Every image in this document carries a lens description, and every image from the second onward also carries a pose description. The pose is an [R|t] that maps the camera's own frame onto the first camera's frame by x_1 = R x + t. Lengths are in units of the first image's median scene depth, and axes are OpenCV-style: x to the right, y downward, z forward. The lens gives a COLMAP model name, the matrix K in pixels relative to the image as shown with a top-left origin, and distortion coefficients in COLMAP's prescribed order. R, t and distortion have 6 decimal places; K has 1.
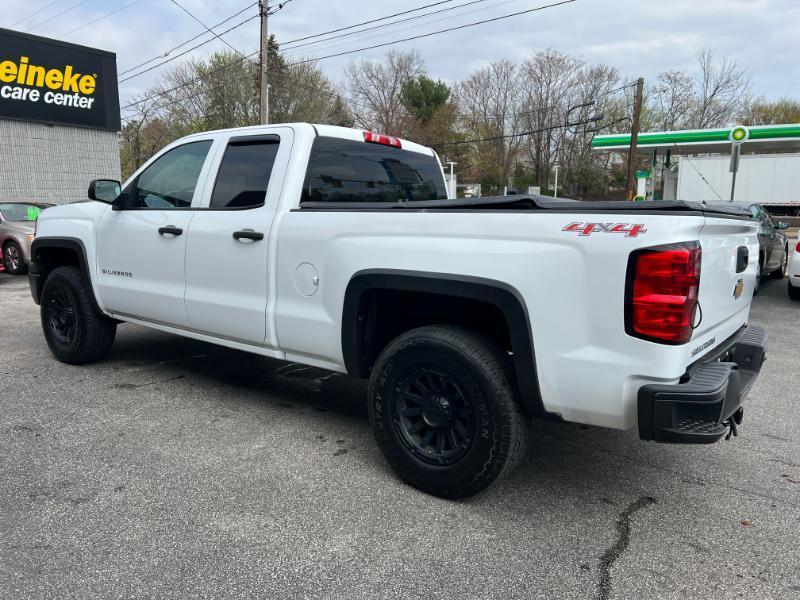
lens RADIAL K [[599.1, 0, 405.3], [0, 599.1, 301.9], [0, 0, 1]] dist [0.057801, -0.070683]
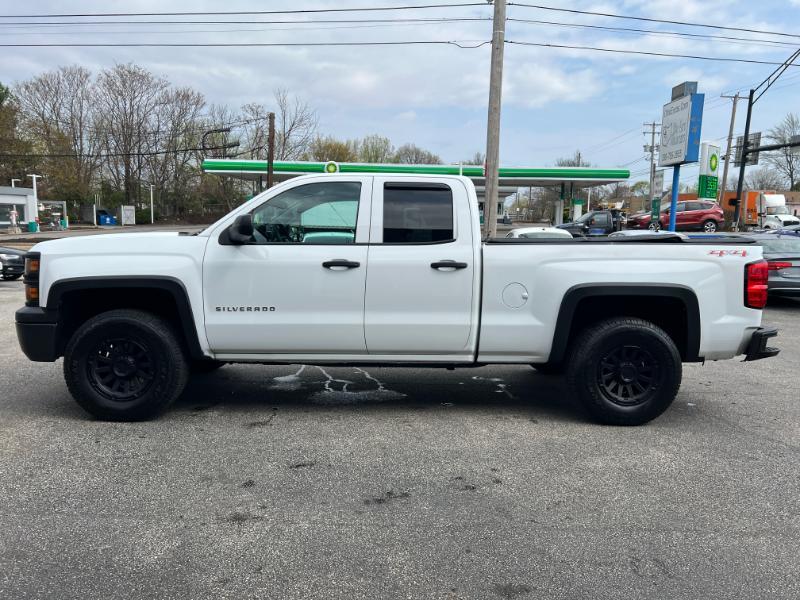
lens RADIAL K [[599.1, 0, 405.3], [0, 599.1, 301.9], [0, 0, 1]] dist [0.057801, -0.070683]
pose [[0.776909, -0.076074, 0.625000, -0.827286], [0.096392, 0.995343, 0.001332, -0.034070], [-0.622190, 0.059210, 0.780624, 0.074401]]
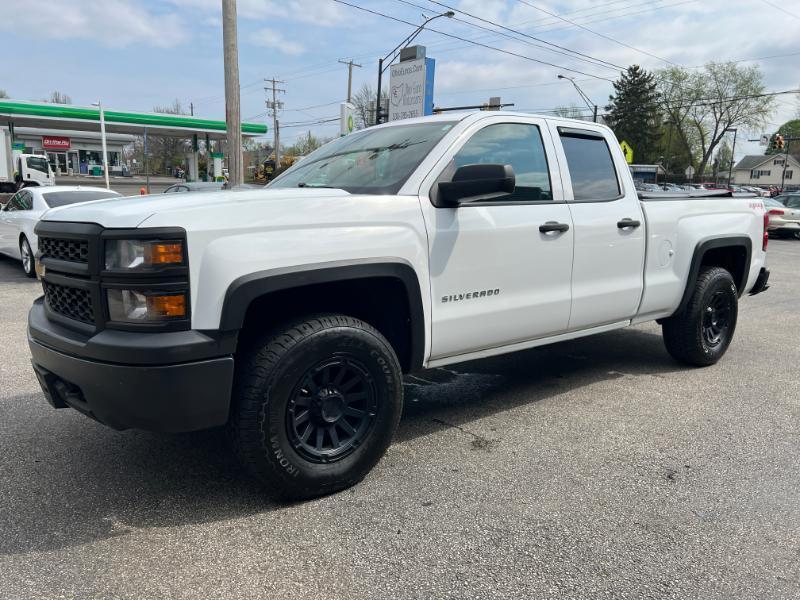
lens RADIAL K [[601.6, 0, 403.2], [0, 601.6, 300.5], [0, 0, 1]] dist [0.061824, -0.078281]
pose [[0.252933, -0.181178, 0.950368, -1.100899], [0.144451, 0.978370, 0.148072, -0.149249], [-0.956639, 0.099829, 0.273634, 0.827344]]
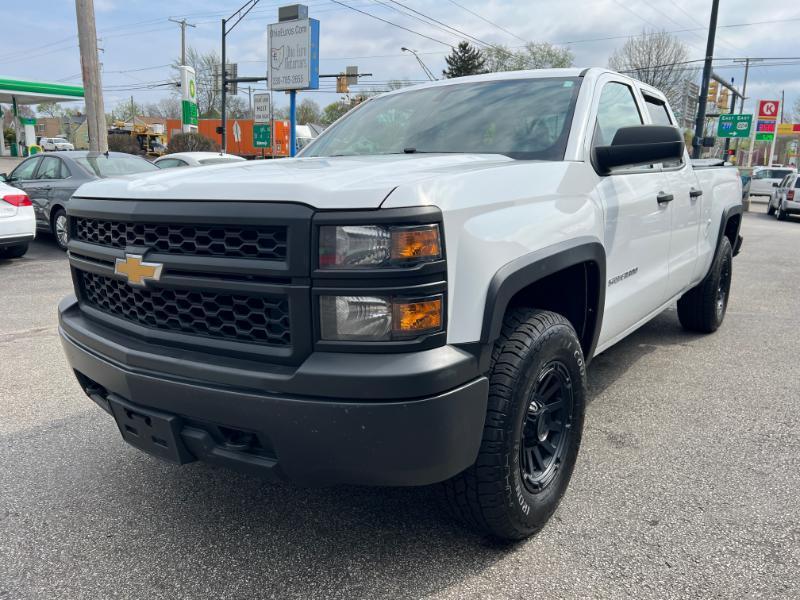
lens RADIAL K [[602.9, 0, 400.0], [0, 602.9, 300.0], [0, 0, 1]] dist [0.037439, -0.037102]
pose [[-0.004851, -0.229180, 0.973372, -1.027154], [0.148593, 0.962412, 0.227340, -0.189660], [-0.988887, 0.145739, 0.029386, 1.137601]]
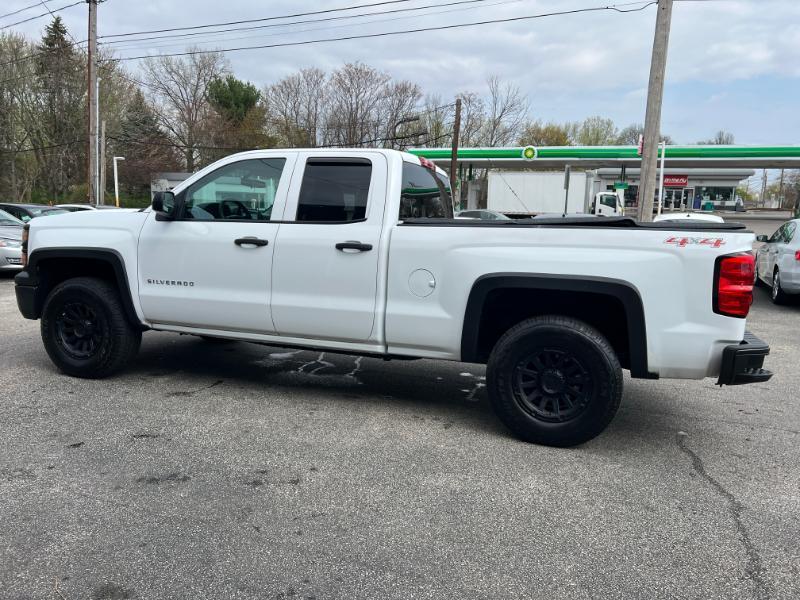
lens RADIAL K [[599.1, 0, 405.3], [0, 599.1, 301.9], [0, 0, 1]] dist [0.057801, -0.070683]
pose [[0.948550, -0.034409, 0.314753, -0.396414], [0.036949, 0.999315, -0.002103, 0.000849], [-0.314465, 0.013624, 0.949171, -0.083275]]
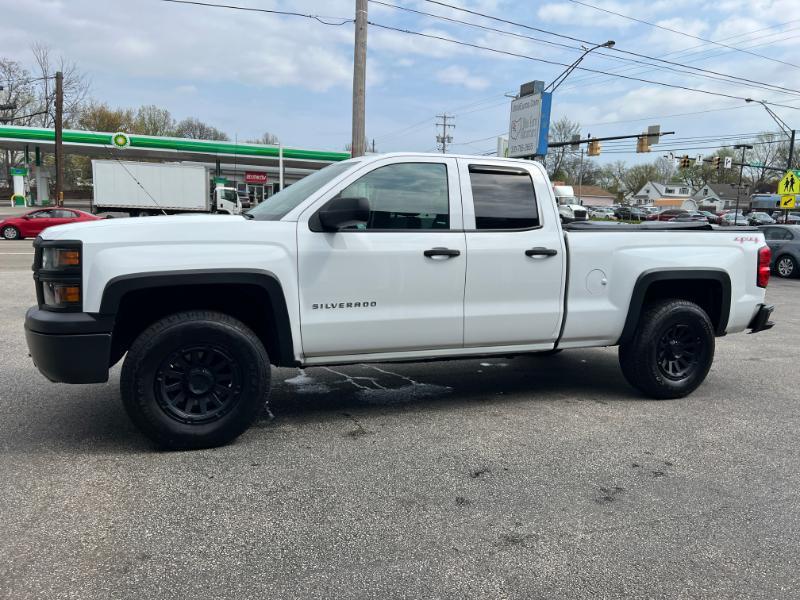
lens RADIAL K [[601.6, 0, 403.2], [0, 601.6, 300.5], [0, 0, 1]] dist [0.061824, -0.078281]
pose [[0.517627, -0.115035, 0.847838, -1.084158], [0.117653, 0.991077, 0.062640, -0.092407], [-0.847479, 0.067327, 0.526542, 0.449053]]
